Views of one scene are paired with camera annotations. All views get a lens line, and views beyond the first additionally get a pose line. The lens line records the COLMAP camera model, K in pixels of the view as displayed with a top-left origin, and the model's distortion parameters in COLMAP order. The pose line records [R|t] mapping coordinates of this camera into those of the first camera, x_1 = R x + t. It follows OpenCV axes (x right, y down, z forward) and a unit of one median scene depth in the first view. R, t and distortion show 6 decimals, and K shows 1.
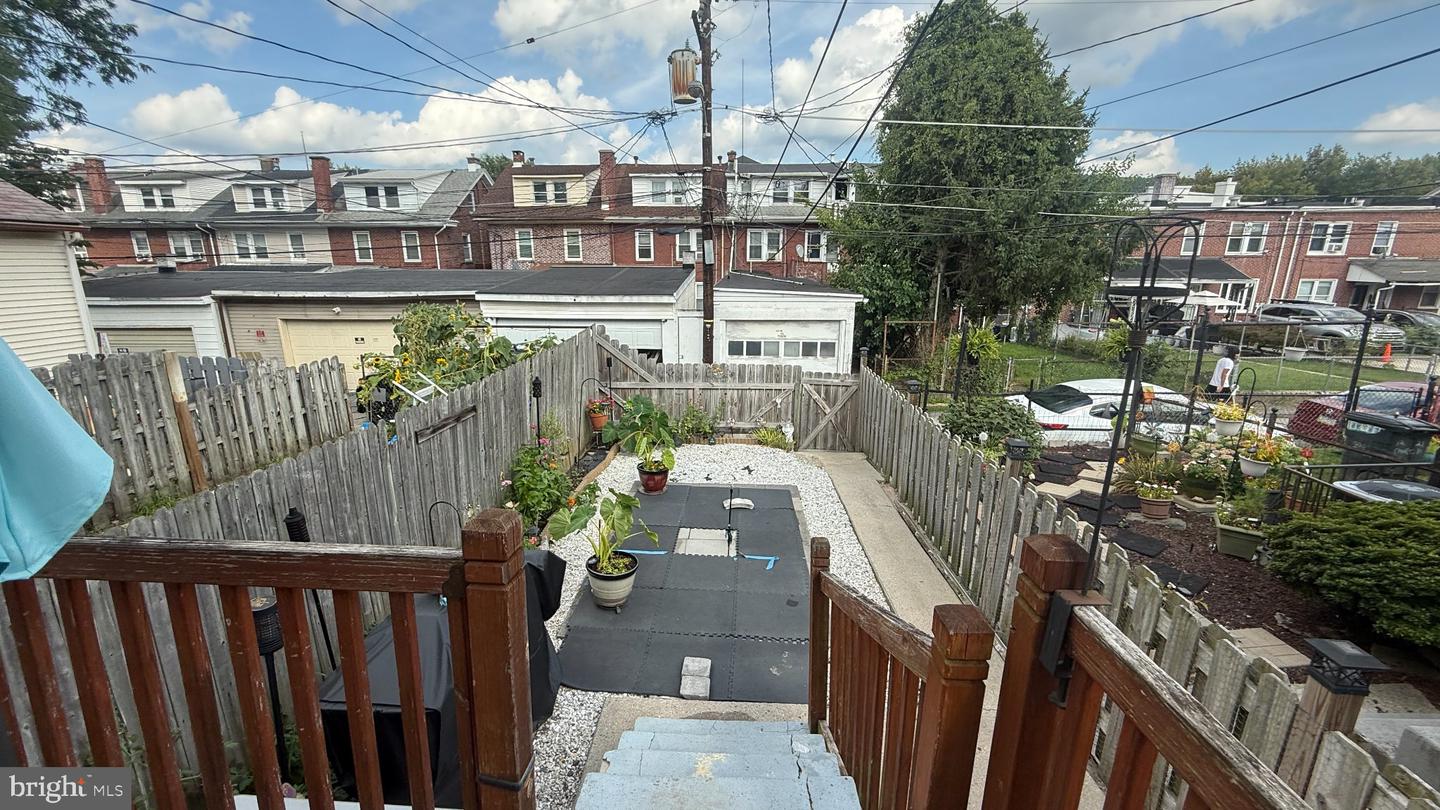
lens RADIAL K [[575.8, 0, 720.0], [0, 575.8, 405.0], [0, 0, 1]] dist [-0.002190, -0.000358]
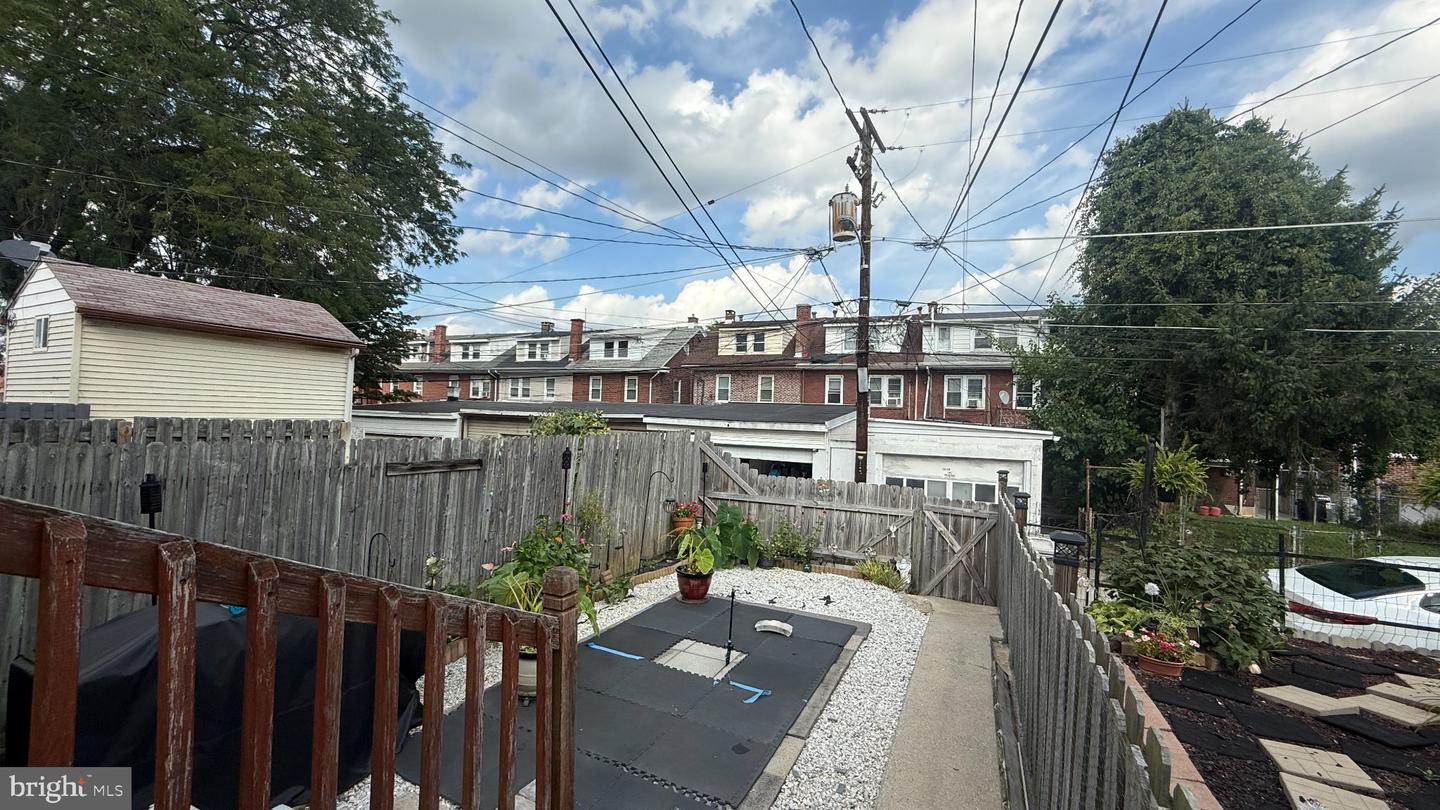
lens RADIAL K [[575.8, 0, 720.0], [0, 575.8, 405.0], [0, 0, 1]] dist [-0.002190, -0.000358]
pose [[0.928155, 0.021250, -0.371586, 0.110337], [-0.120986, 0.961376, -0.247223, 0.035635], [0.351981, 0.274418, 0.894877, 0.075465]]
